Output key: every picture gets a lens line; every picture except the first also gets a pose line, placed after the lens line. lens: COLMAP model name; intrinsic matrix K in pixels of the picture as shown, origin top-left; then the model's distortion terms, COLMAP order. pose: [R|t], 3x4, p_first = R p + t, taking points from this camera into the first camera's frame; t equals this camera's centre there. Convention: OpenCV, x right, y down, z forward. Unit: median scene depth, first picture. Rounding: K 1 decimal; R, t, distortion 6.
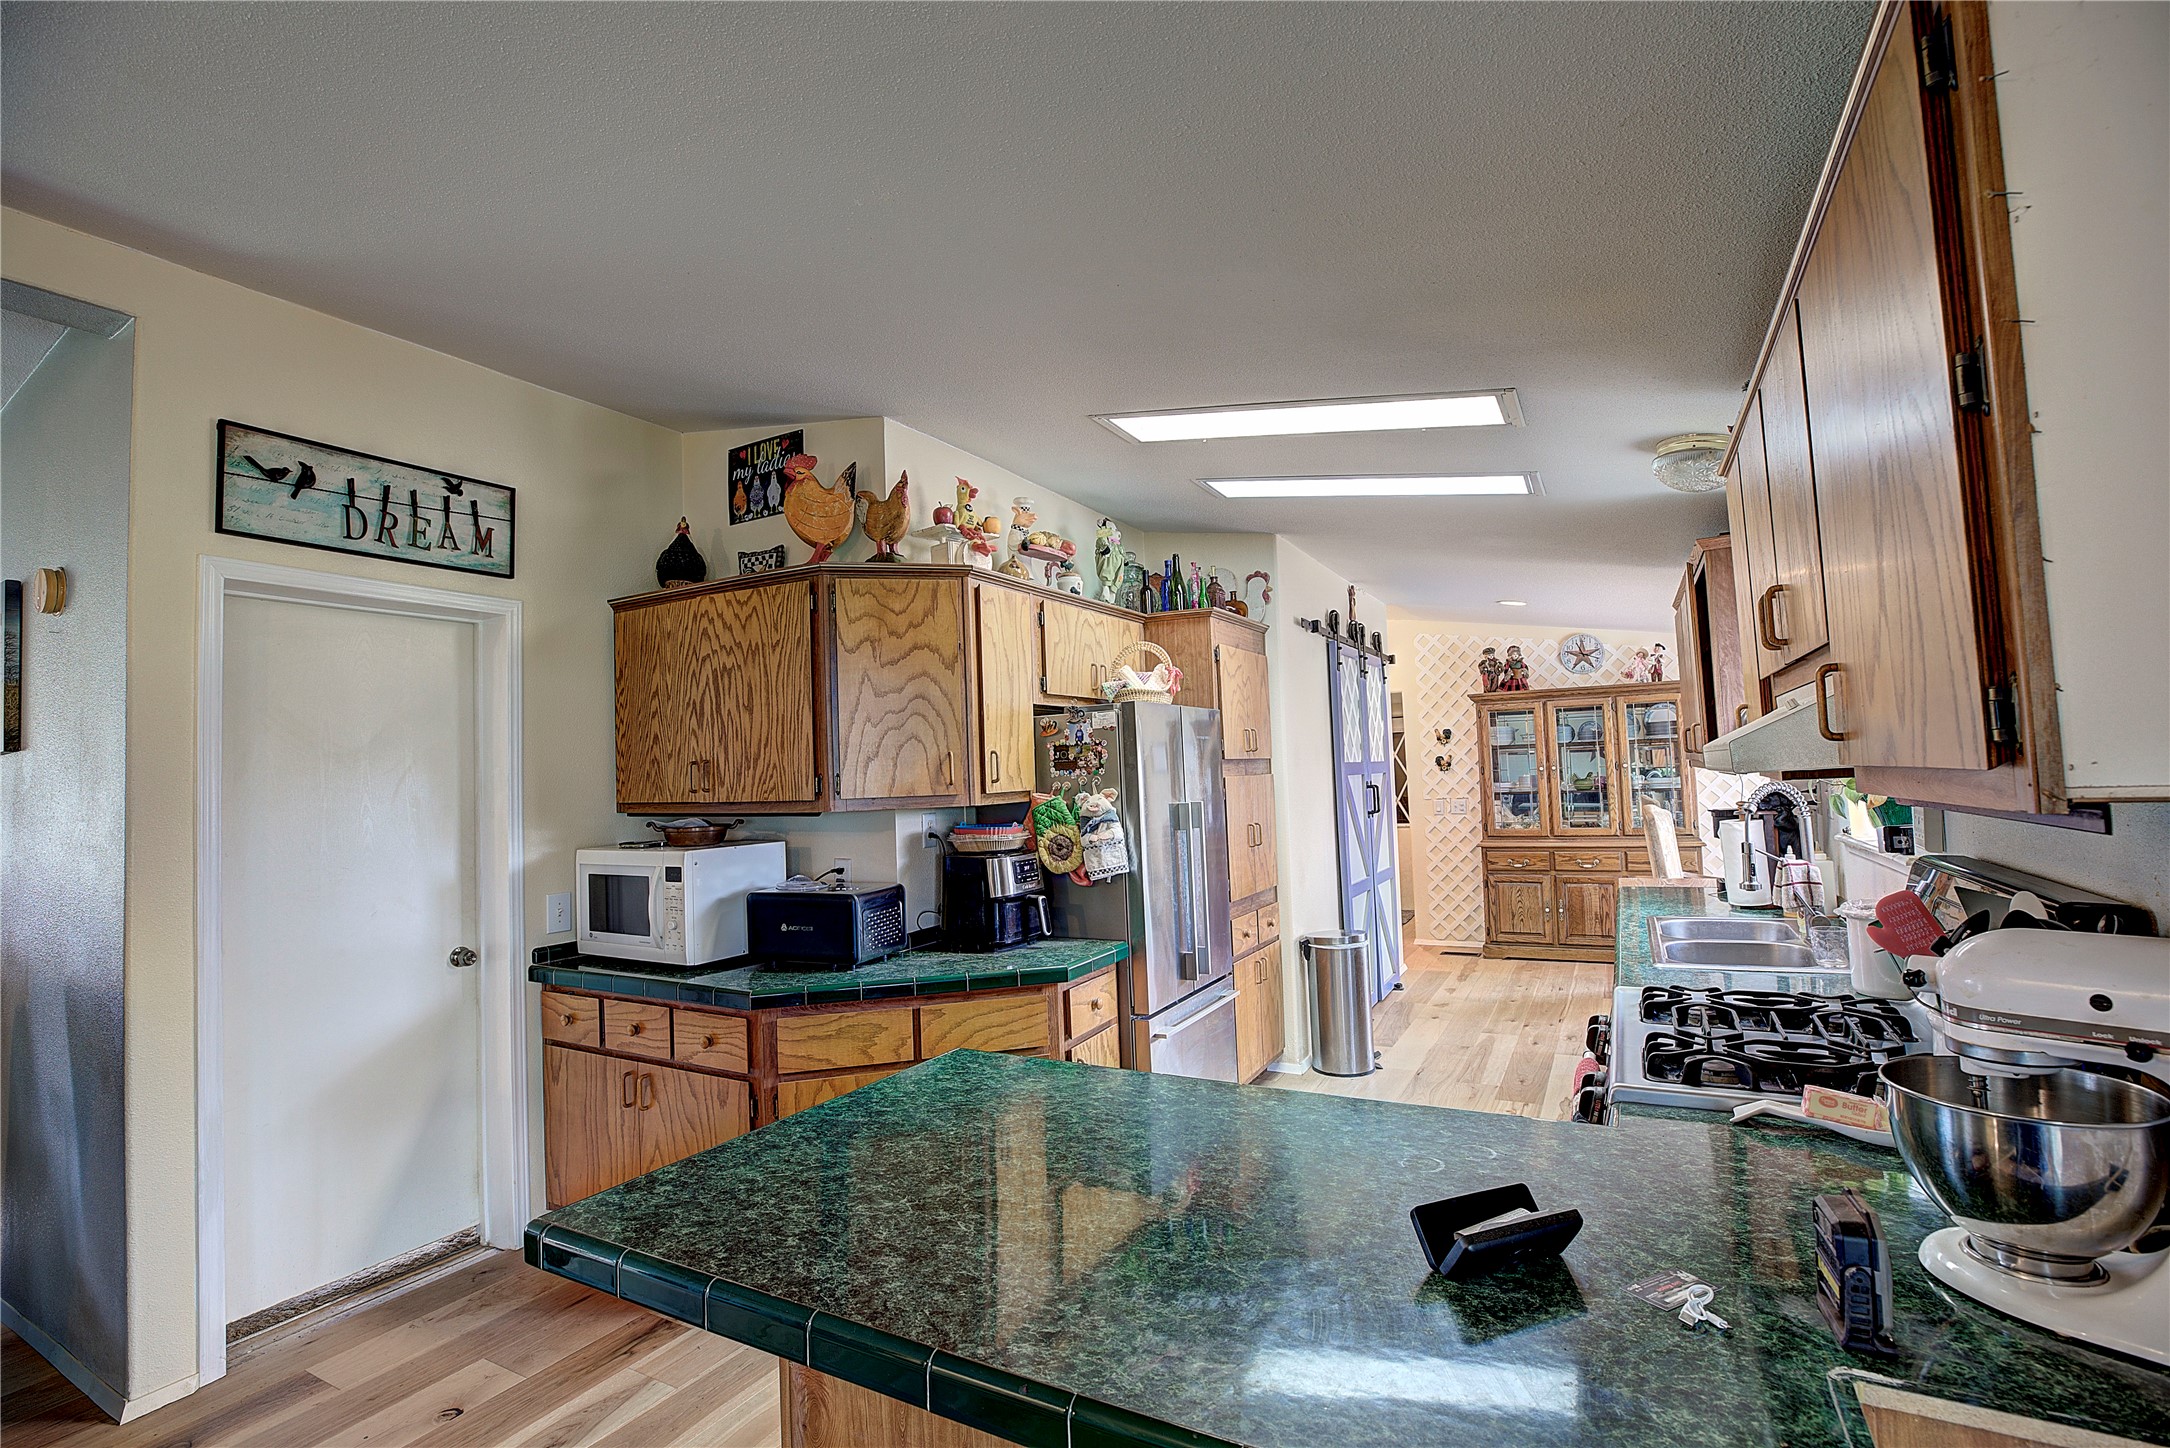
lens RADIAL K [[985.6, 0, 1078.8], [0, 985.6, 720.3], [0, 0, 1]] dist [-0.045724, 0.013533]
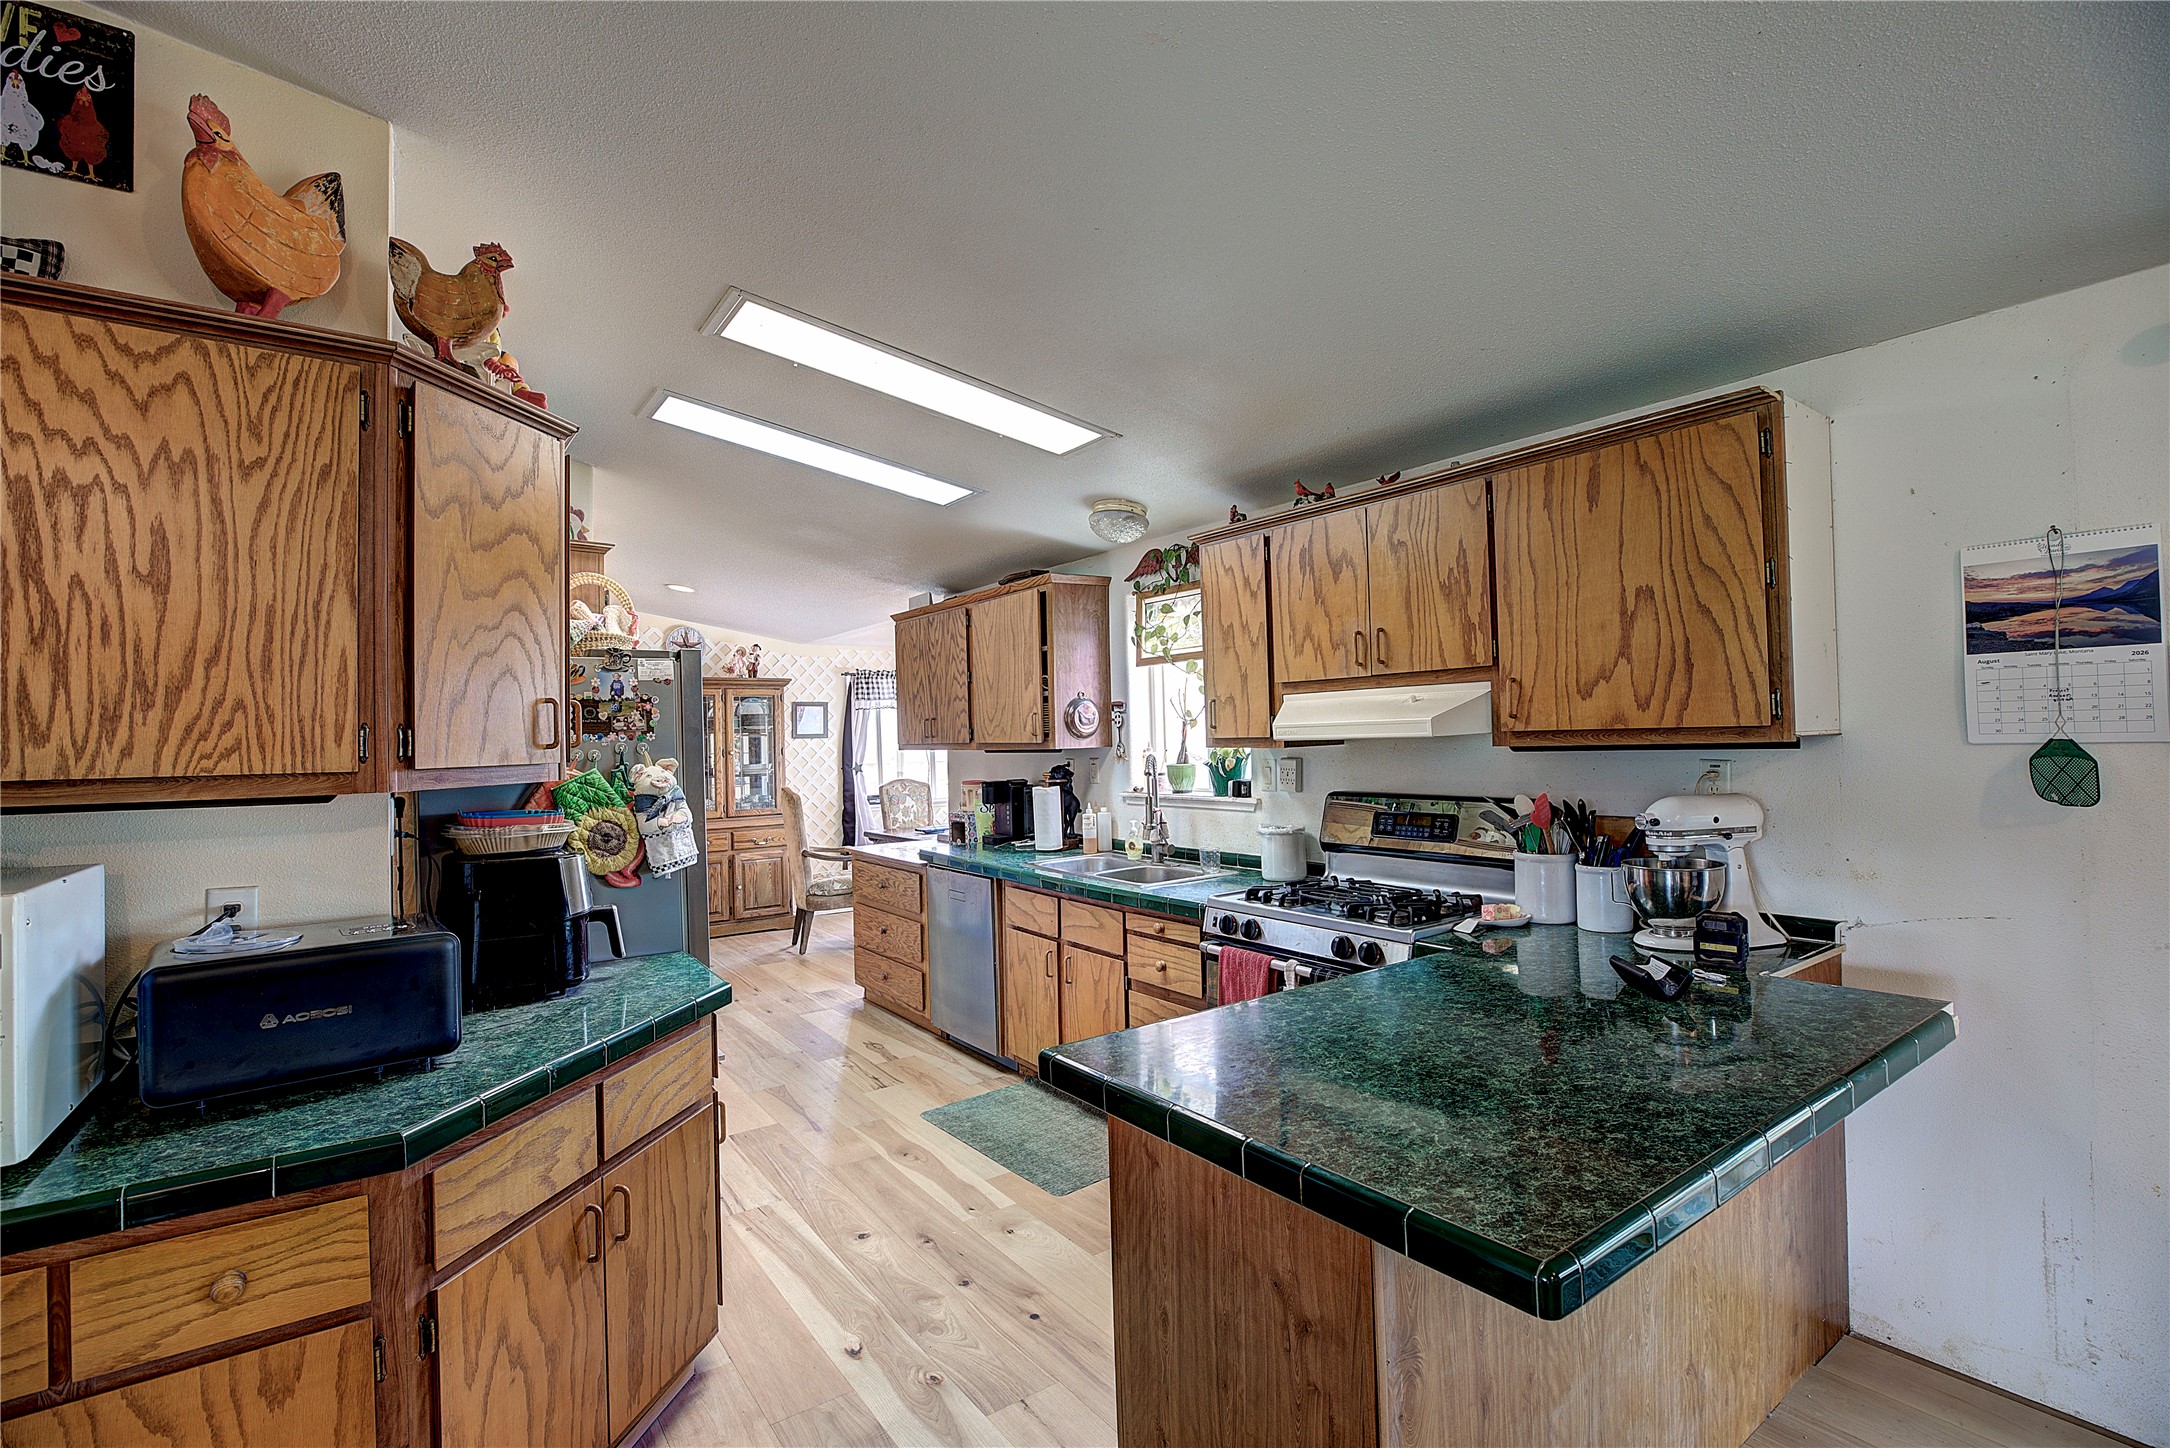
lens RADIAL K [[985.6, 0, 1078.8], [0, 985.6, 720.3], [0, 0, 1]] dist [-0.045724, 0.013533]
pose [[0.429285, 0.042638, 0.902162, -0.535933], [-0.043619, 0.998698, -0.026444, 0.046053], [-0.902115, -0.028000, 0.430586, 0.380166]]
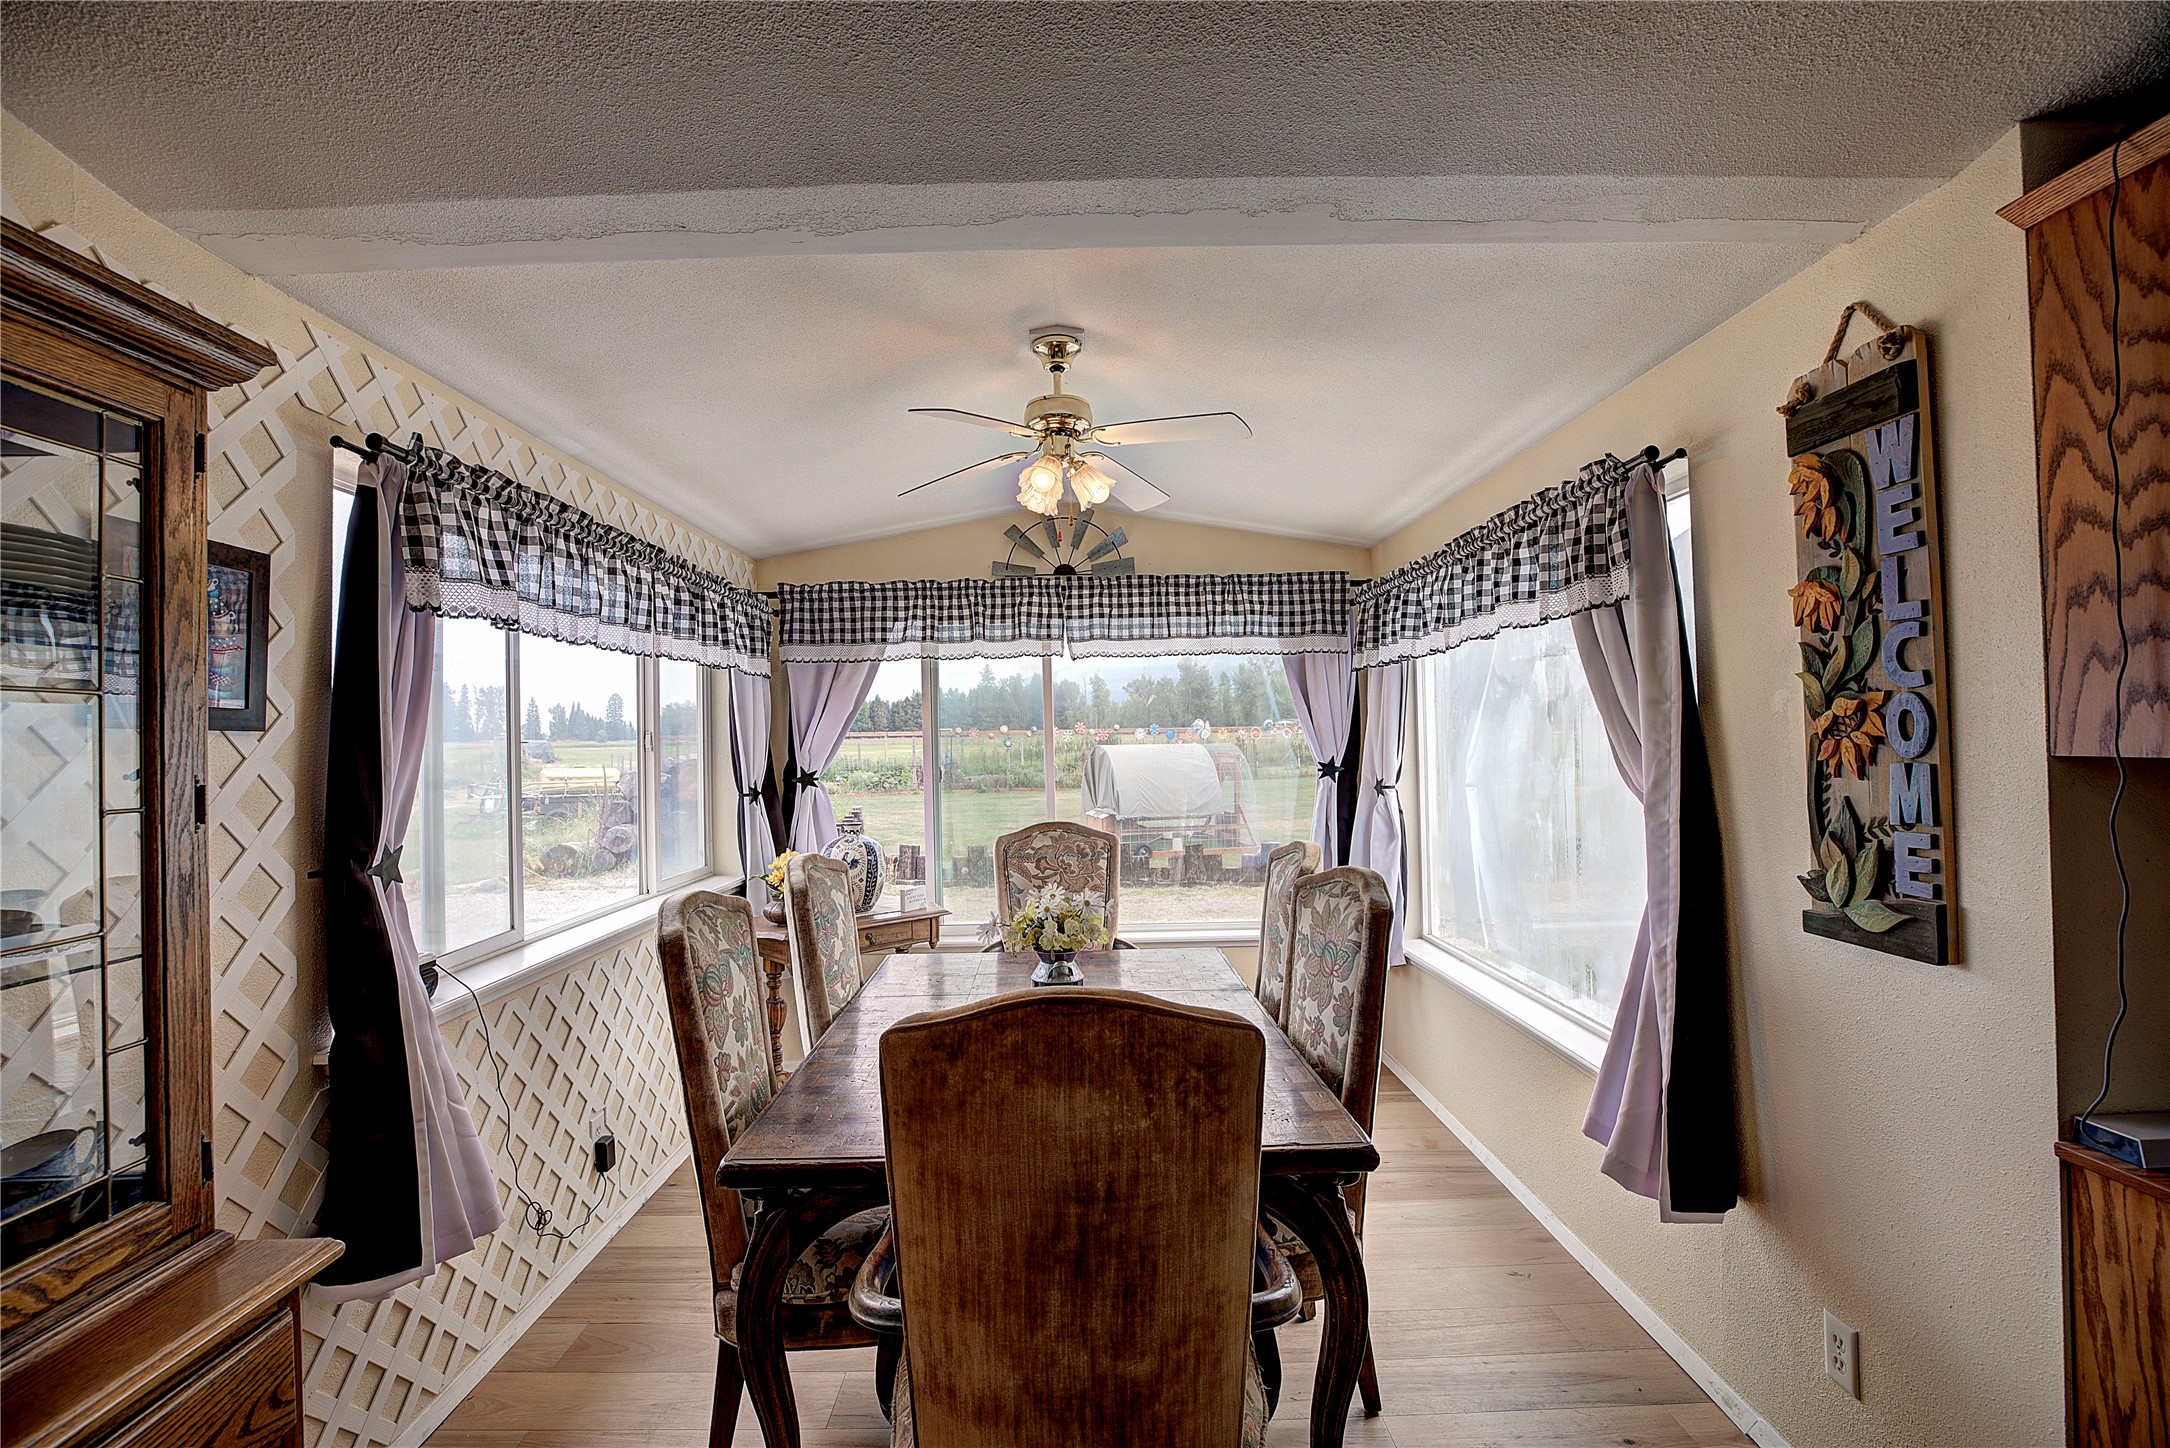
lens RADIAL K [[985.6, 0, 1078.8], [0, 985.6, 720.3], [0, 0, 1]] dist [-0.045724, 0.013533]
pose [[-0.488532, 0.066710, 0.869992, 0.819983], [-0.011054, 0.996520, -0.082619, 0.083950], [-0.872476, -0.049979, -0.486094, 1.916312]]
